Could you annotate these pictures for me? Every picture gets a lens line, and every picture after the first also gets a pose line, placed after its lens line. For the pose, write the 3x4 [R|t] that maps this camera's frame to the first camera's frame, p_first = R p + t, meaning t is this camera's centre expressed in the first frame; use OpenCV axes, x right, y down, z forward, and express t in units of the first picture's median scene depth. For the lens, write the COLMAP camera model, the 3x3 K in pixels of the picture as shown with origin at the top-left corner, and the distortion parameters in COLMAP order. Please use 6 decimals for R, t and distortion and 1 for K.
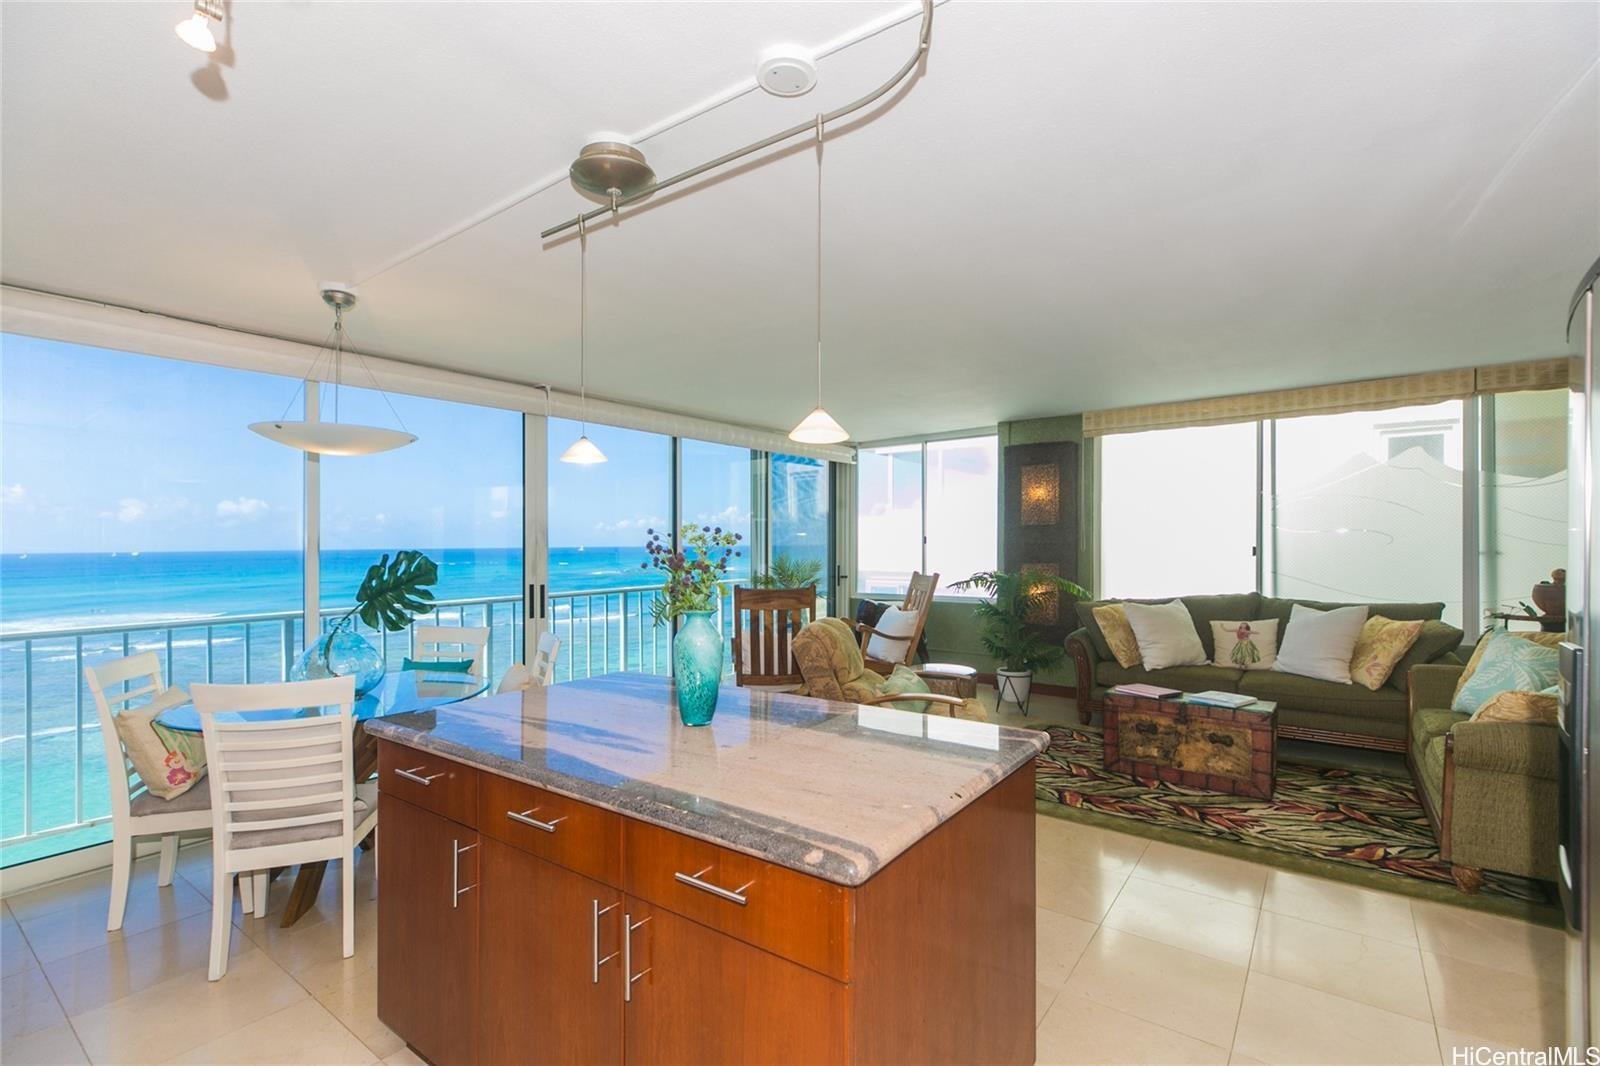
lens RADIAL K [[720.4, 0, 814.8], [0, 720.4, 538.7], [0, 0, 1]] dist [0.006874, -0.004331]
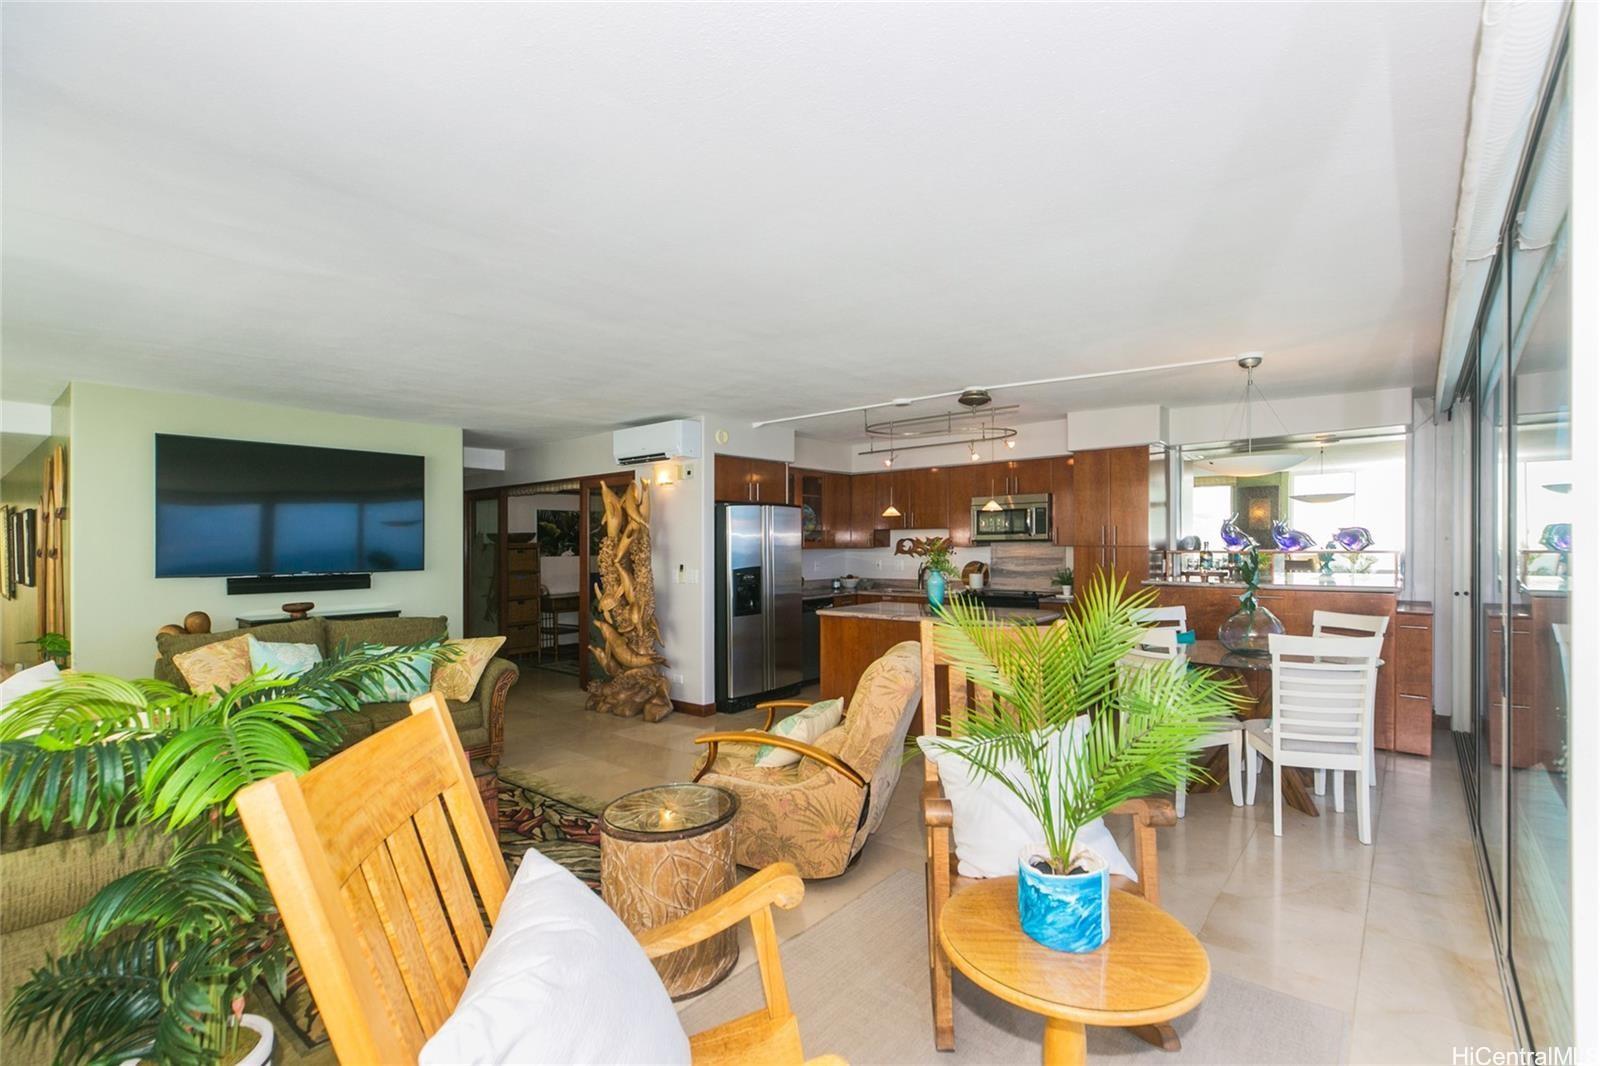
lens RADIAL K [[720.4, 0, 843.2], [0, 720.4, 538.5], [0, 0, 1]] dist [0.006874, -0.004331]
pose [[-0.999217, 0.015582, 0.036357, 0.055610], [0.015151, 0.999812, -0.012089, 0.006025], [-0.036538, -0.011529, -0.999266, 2.272782]]
